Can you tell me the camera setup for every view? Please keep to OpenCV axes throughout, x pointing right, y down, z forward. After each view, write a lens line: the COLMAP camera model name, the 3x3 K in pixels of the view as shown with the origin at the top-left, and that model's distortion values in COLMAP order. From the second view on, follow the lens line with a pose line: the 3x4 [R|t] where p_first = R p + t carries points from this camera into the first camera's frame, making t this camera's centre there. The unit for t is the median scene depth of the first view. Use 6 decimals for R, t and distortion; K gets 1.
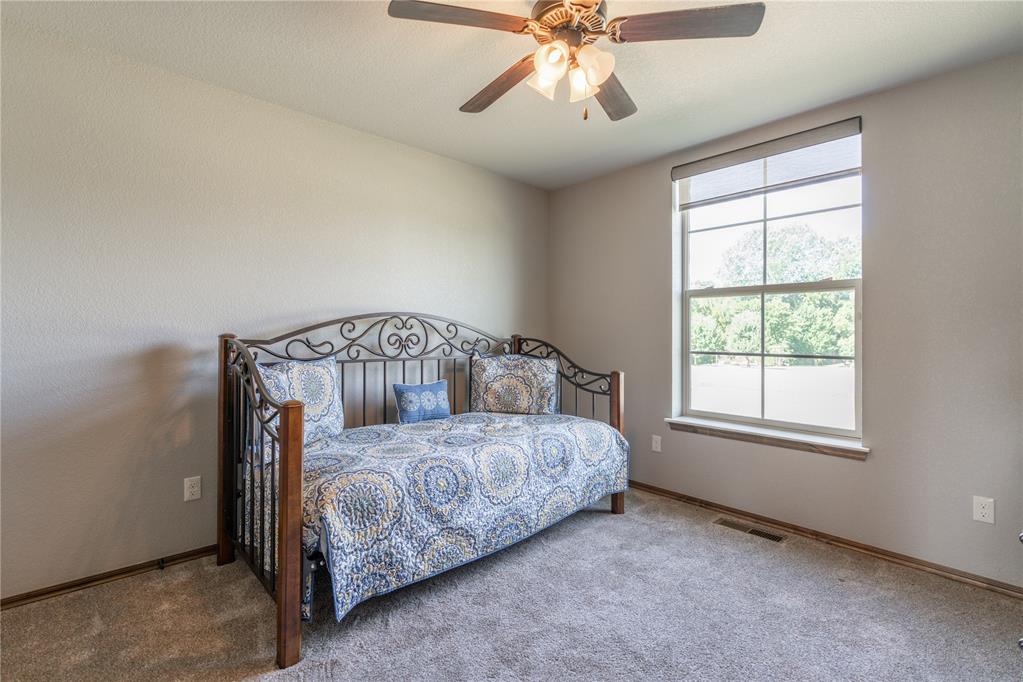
lens RADIAL K [[463.6, 0, 513.9], [0, 463.6, 338.7], [0, 0, 1]] dist [0.000027, 0.000319]
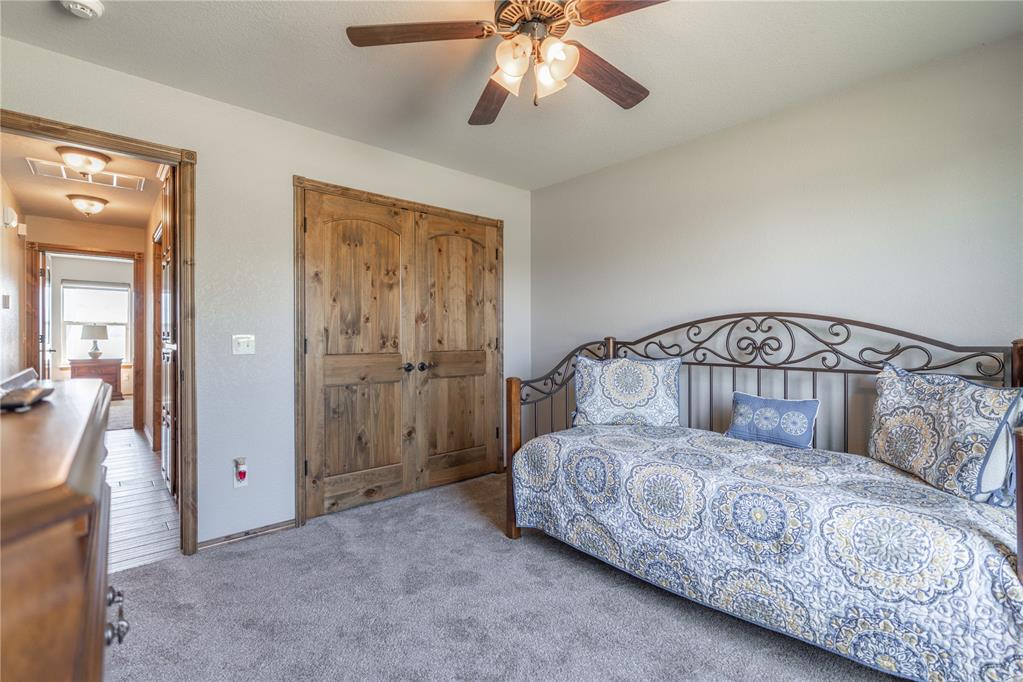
lens RADIAL K [[463.6, 0, 513.9], [0, 463.6, 338.7], [0, 0, 1]] dist [0.000027, 0.000319]
pose [[-0.009460, 0.002280, -0.999953, 0.685835], [-0.012030, 0.999925, 0.002394, -0.004736], [0.999883, 0.012053, -0.009432, 0.601110]]
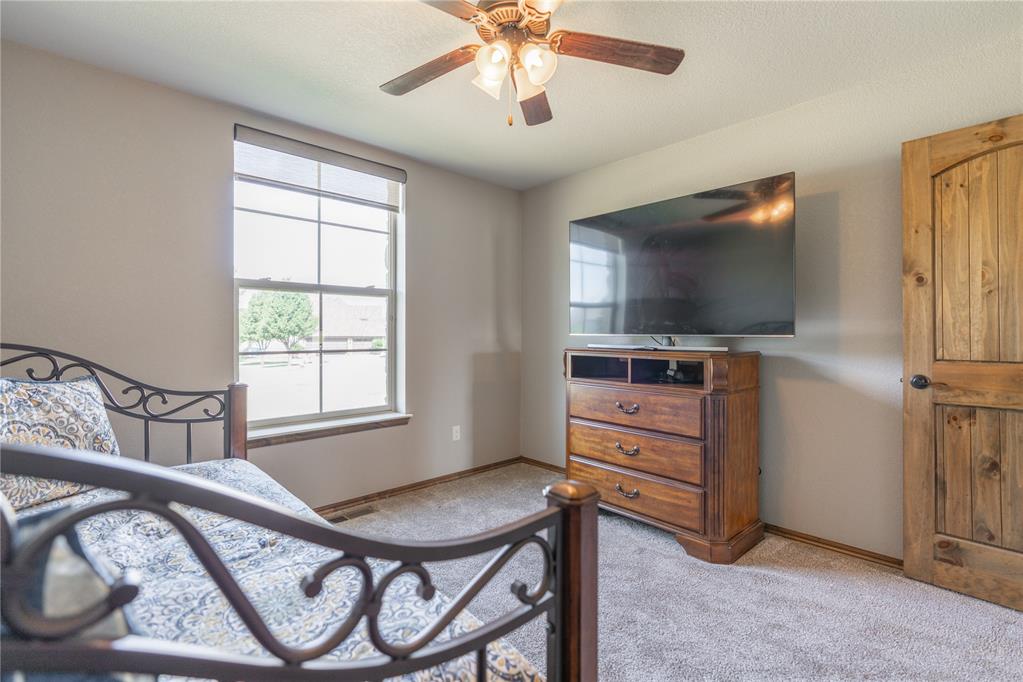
lens RADIAL K [[467.7, 0, 513.4], [0, 467.7, 335.1], [0, 0, 1]] dist [-0.000864, 0.000739]
pose [[-0.026944, -0.010123, 0.999586, -0.560208], [0.007314, 0.999920, 0.010323, -0.010293], [-0.999610, 0.007589, -0.026868, 0.640162]]
